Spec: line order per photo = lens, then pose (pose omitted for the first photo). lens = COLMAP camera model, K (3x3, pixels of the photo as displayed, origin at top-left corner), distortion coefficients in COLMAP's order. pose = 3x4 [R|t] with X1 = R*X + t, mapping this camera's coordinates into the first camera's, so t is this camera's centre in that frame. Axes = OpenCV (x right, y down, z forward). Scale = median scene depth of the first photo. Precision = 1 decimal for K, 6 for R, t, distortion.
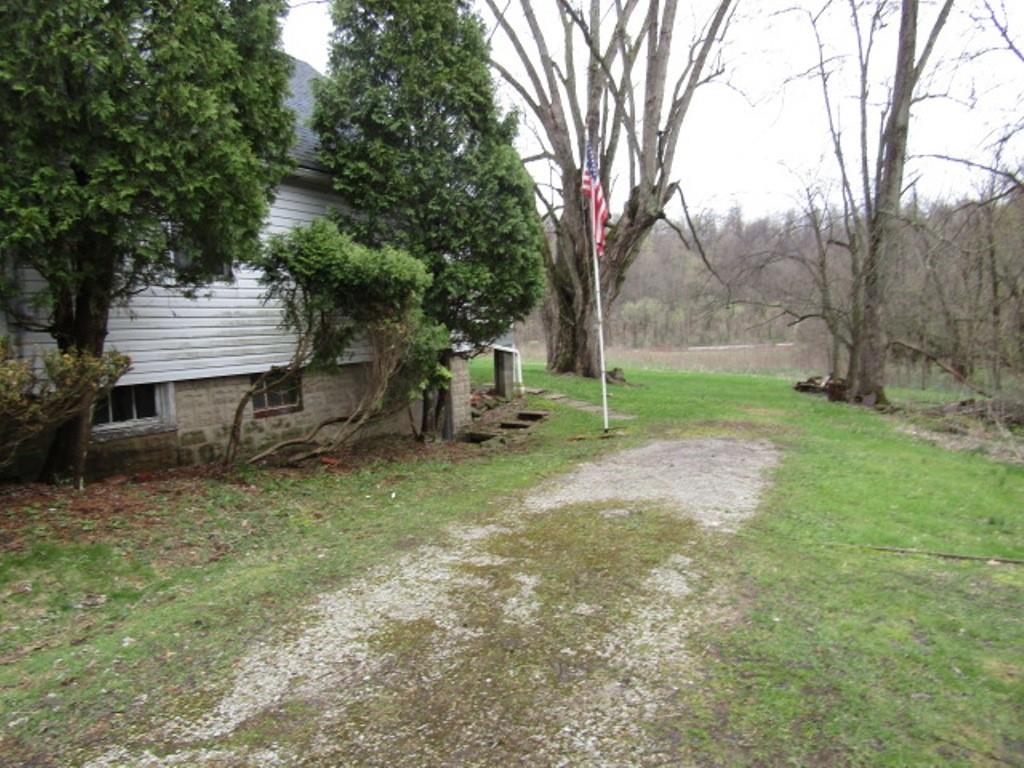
lens RADIAL K [[728.3, 0, 511.7], [0, 728.3, 386.7], [0, 0, 1]] dist [-0.009733, 0.018671]
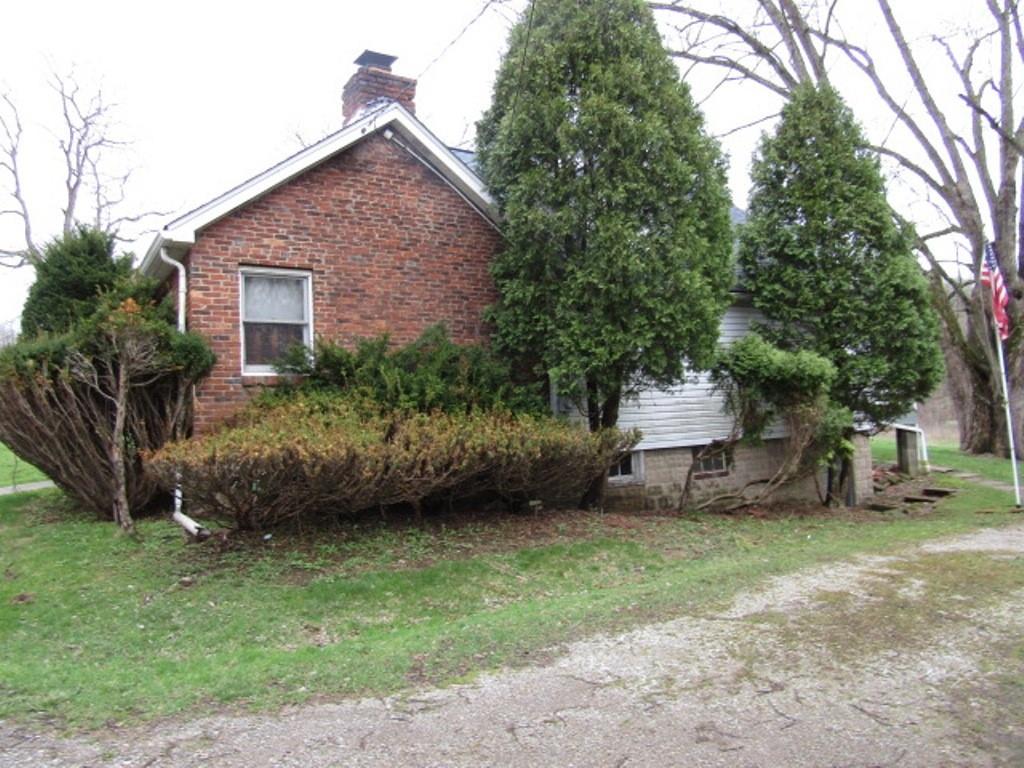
lens RADIAL K [[728.3, 0, 526.2], [0, 728.3, 398.3], [0, 0, 1]] dist [-0.009733, 0.018671]
pose [[0.877701, -0.023294, -0.478643, 0.020441], [-0.022963, 0.995626, -0.090563, 0.024372], [0.478659, 0.090478, 0.873327, -0.349106]]
